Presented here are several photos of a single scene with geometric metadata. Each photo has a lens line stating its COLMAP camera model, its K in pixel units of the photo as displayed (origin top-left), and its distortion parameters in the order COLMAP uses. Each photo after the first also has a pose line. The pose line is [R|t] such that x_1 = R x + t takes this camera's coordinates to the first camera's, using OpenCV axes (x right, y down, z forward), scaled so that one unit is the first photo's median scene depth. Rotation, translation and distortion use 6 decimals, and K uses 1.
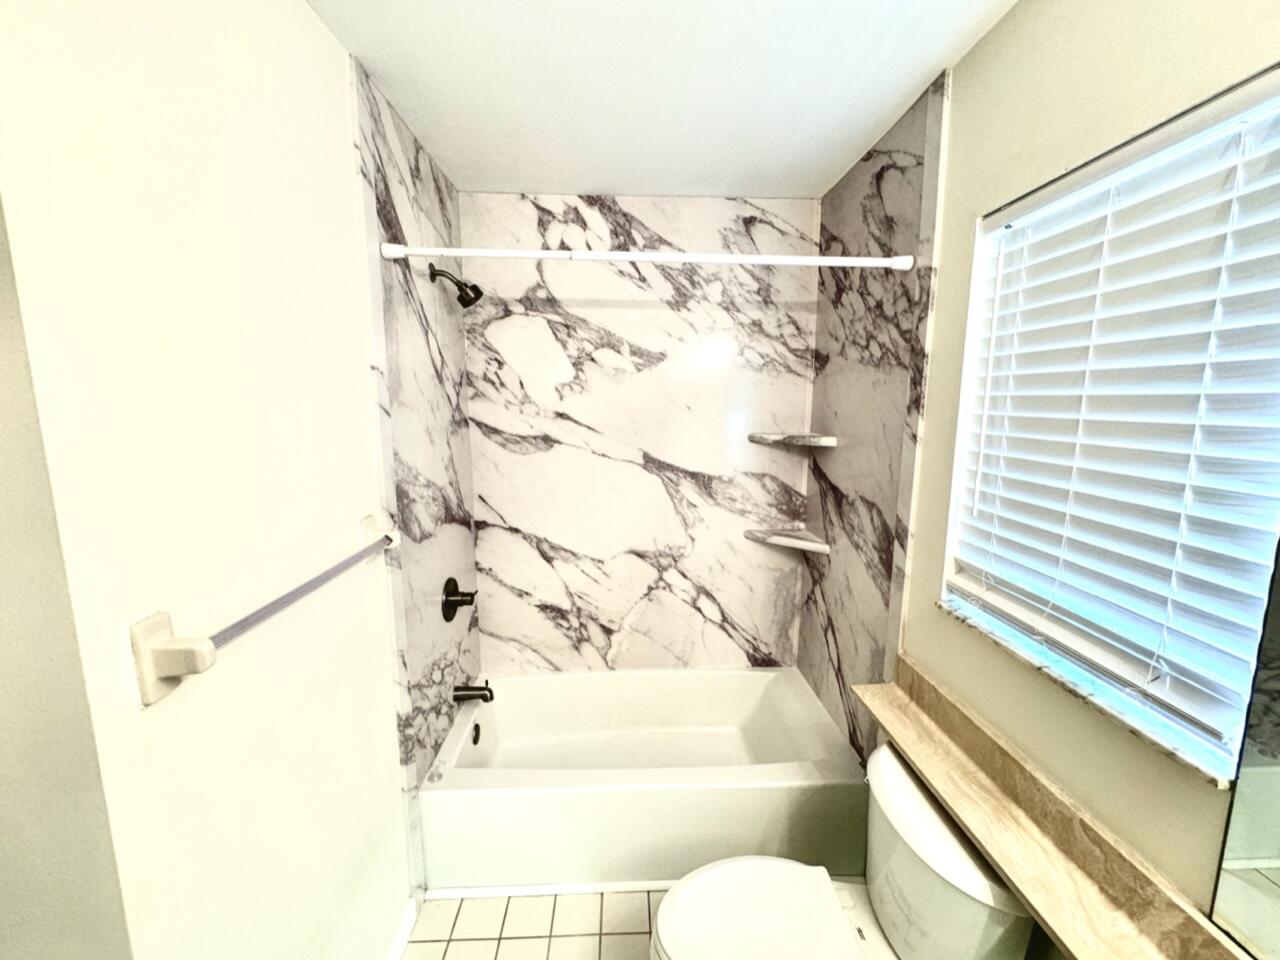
lens RADIAL K [[512.2, 0, 634.3], [0, 512.2, 478.6], [0, 0, 1]] dist [0.001603, 0.000816]
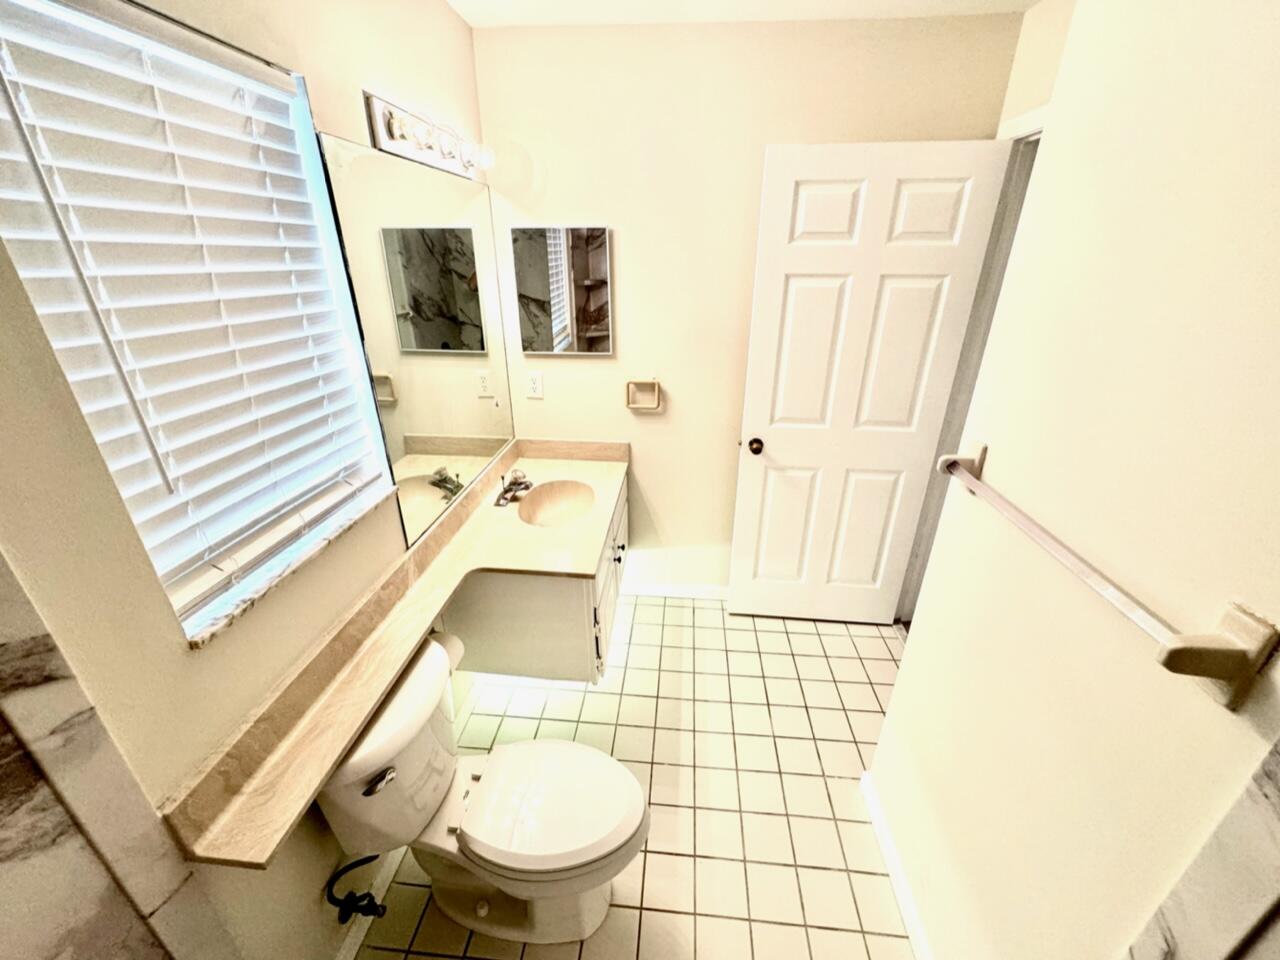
lens RADIAL K [[512.2, 0, 637.9], [0, 512.2, 483.1], [0, 0, 1]] dist [0.001603, 0.000816]
pose [[-0.992577, -0.047800, 0.111830, -0.032614], [0.019676, 0.844292, 0.535522, -0.312731], [-0.120015, 0.533748, -0.837084, 1.591070]]
